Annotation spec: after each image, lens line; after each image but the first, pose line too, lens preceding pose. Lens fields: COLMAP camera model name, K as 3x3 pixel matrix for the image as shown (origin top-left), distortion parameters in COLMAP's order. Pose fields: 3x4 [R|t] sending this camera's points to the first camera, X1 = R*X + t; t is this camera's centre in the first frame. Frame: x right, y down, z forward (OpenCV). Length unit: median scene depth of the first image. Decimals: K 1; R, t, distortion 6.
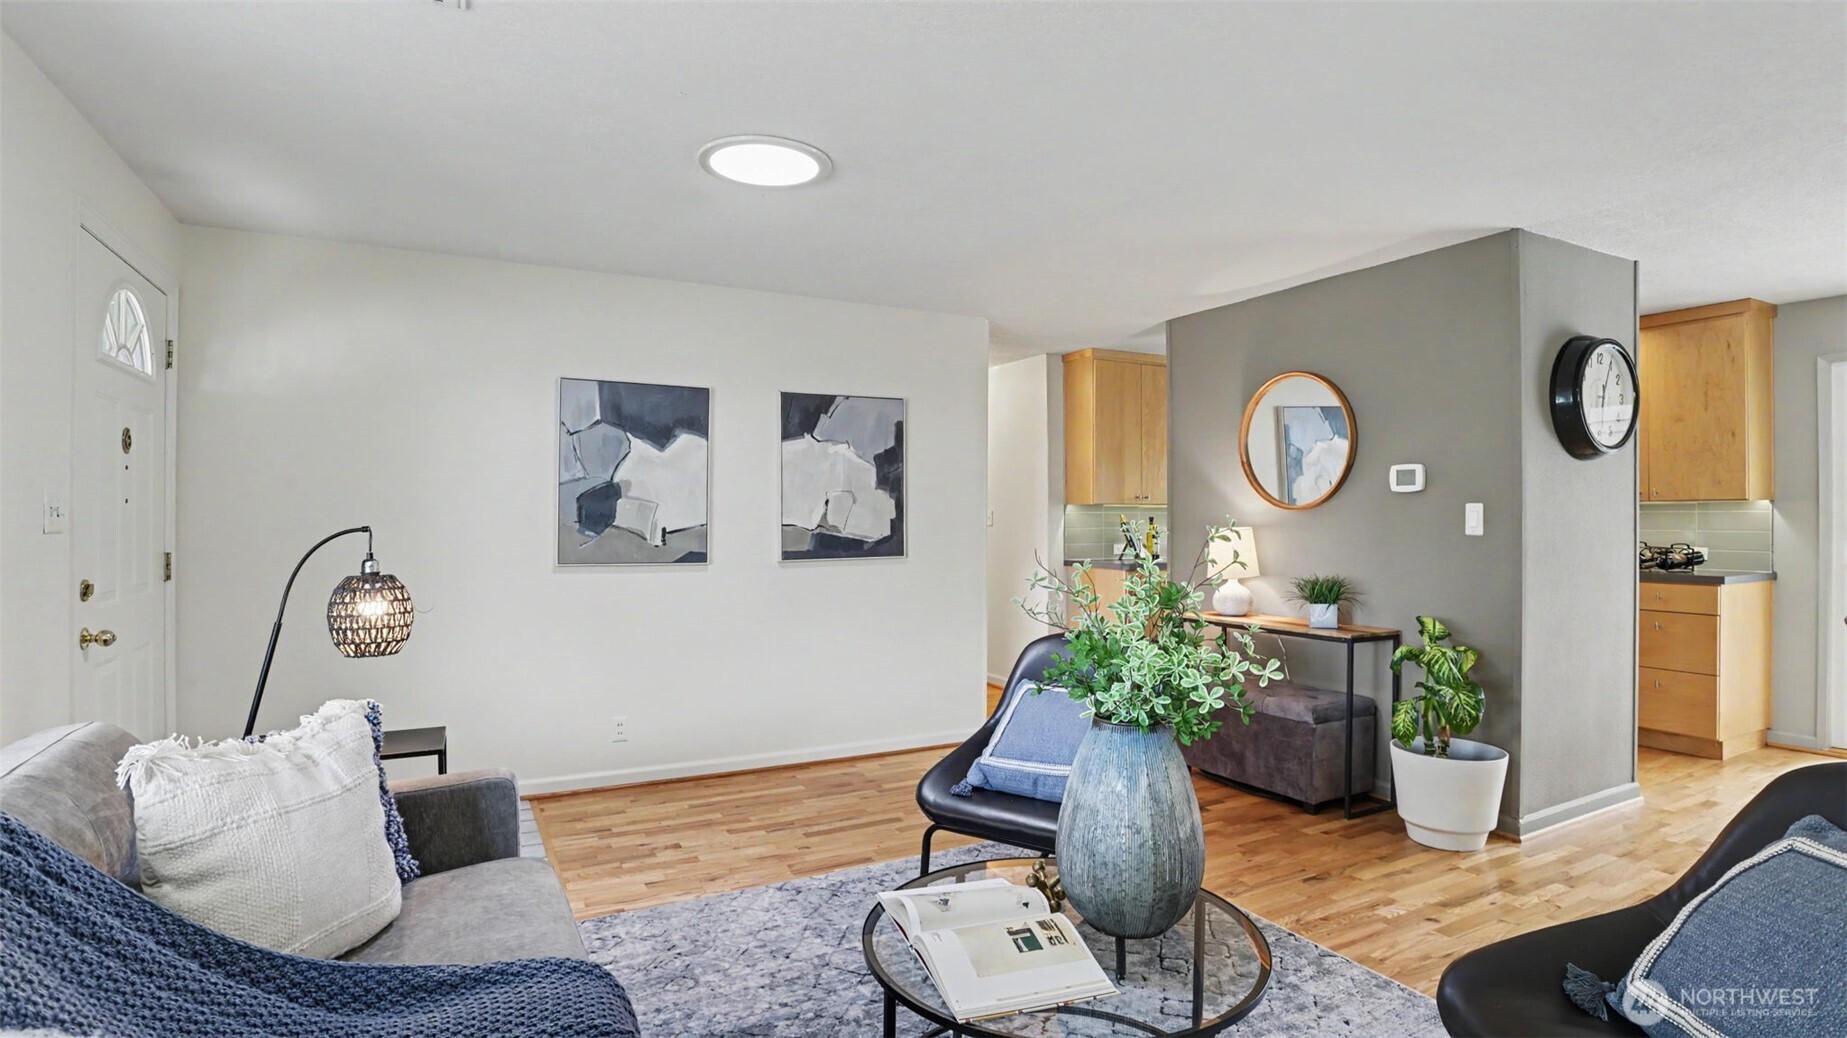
lens RADIAL K [[941.6, 0, 936.3], [0, 941.6, 525.2], [0, 0, 1]] dist [-0.041389, 0.014930]
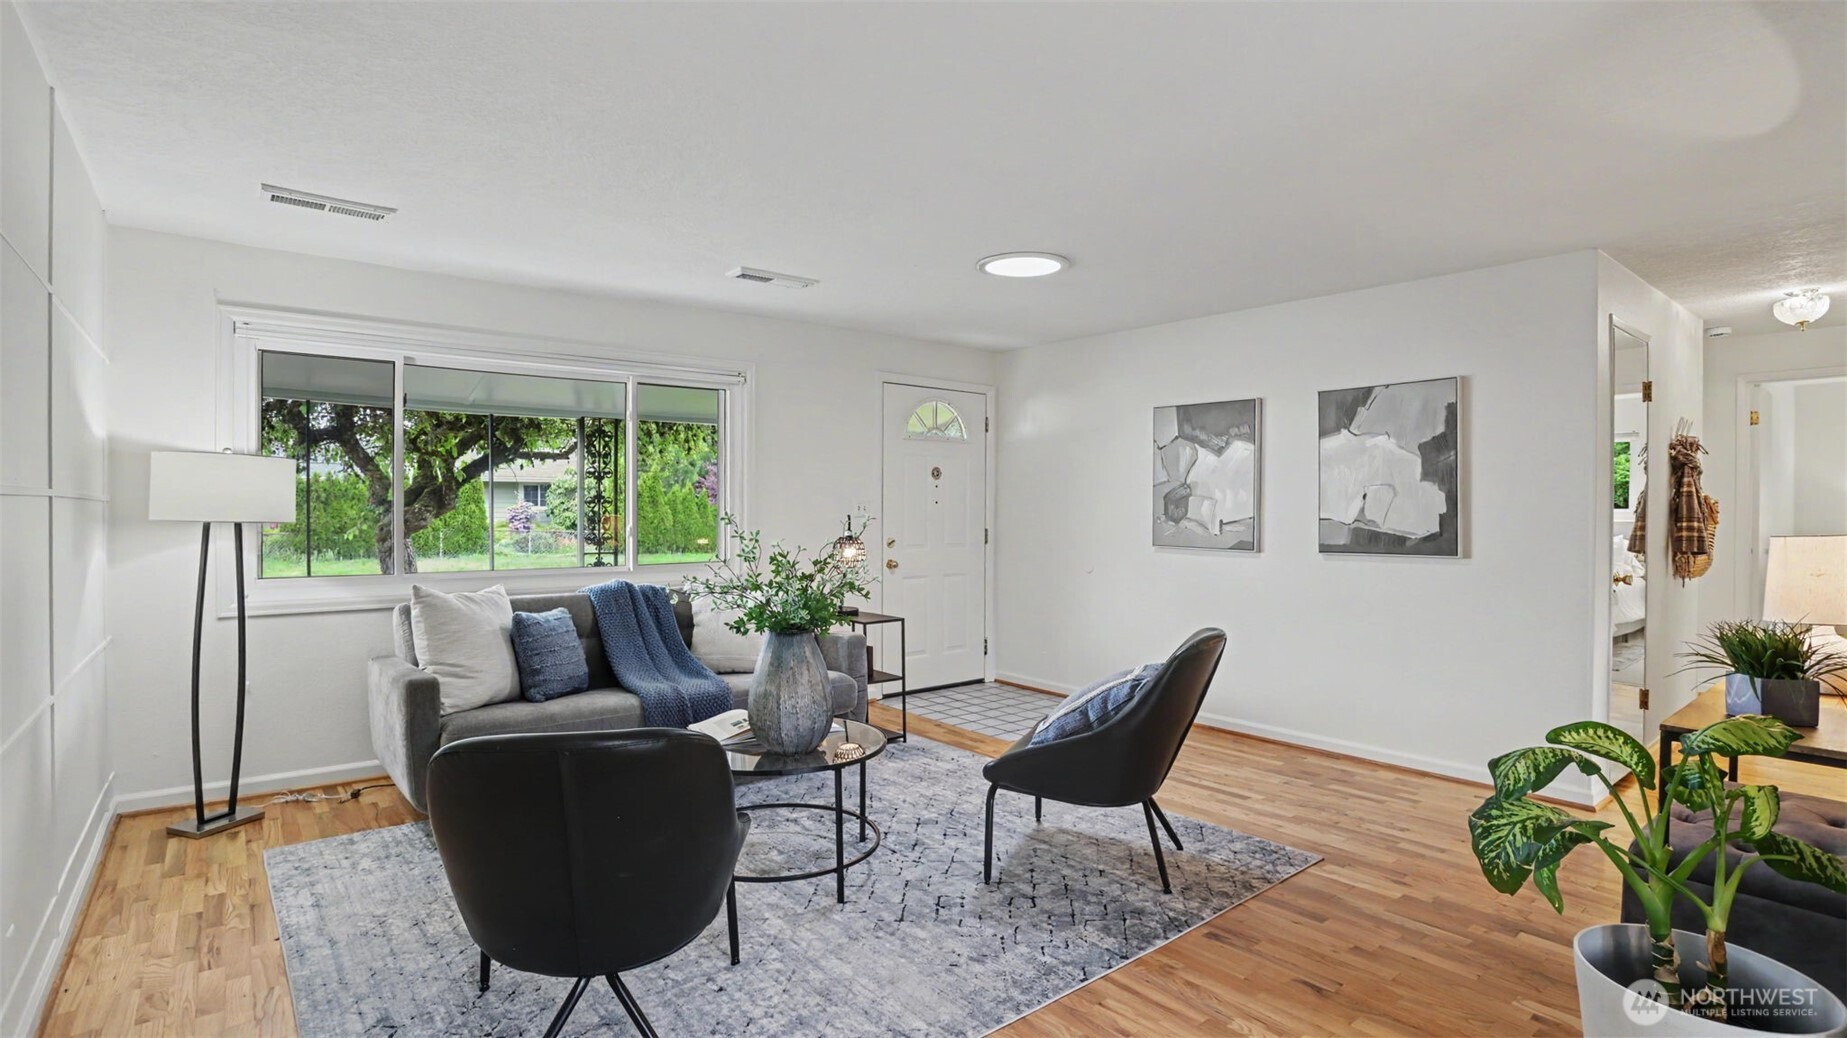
lens RADIAL K [[888.9, 0, 896.6], [0, 888.9, 517.2], [0, 0, 1]] dist [-0.021209, 0.000542]
pose [[0.168116, 0.010666, -0.985709, 0.726054], [-0.010580, 0.999903, 0.009015, -0.005889], [0.985710, 0.008913, 0.168213, 0.370429]]
